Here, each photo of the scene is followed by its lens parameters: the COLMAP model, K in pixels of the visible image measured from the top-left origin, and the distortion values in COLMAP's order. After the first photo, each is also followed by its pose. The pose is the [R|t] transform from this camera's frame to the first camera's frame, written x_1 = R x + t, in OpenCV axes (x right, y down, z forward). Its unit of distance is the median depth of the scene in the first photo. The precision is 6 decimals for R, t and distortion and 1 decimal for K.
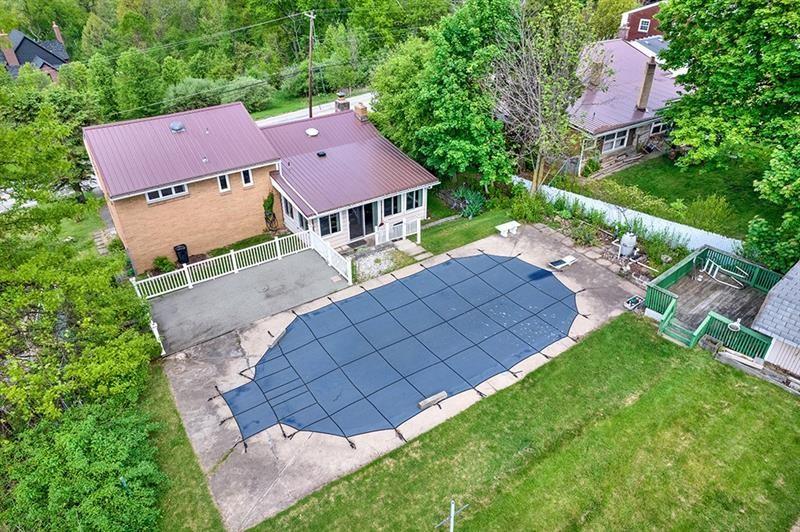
lens RADIAL K [[519.0, 0, 400.8], [0, 519.0, 269.4], [0, 0, 1]] dist [-0.023957, 0.011254]
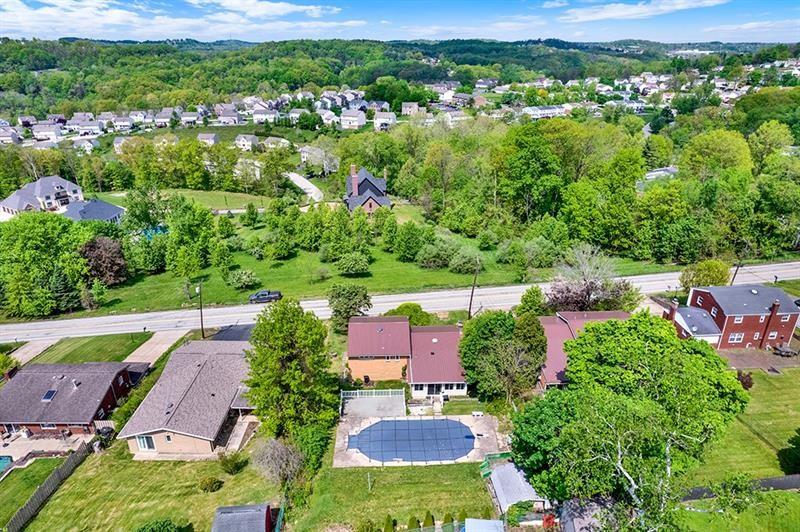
lens RADIAL K [[519.0, 0, 401.3], [0, 519.0, 264.9], [0, 0, 1]] dist [-0.023957, 0.011254]
pose [[0.848104, 0.208220, -0.487200, 1.321941], [-0.287265, 0.953363, -0.092613, -0.588514], [0.445195, 0.218501, 0.868366, -1.979146]]
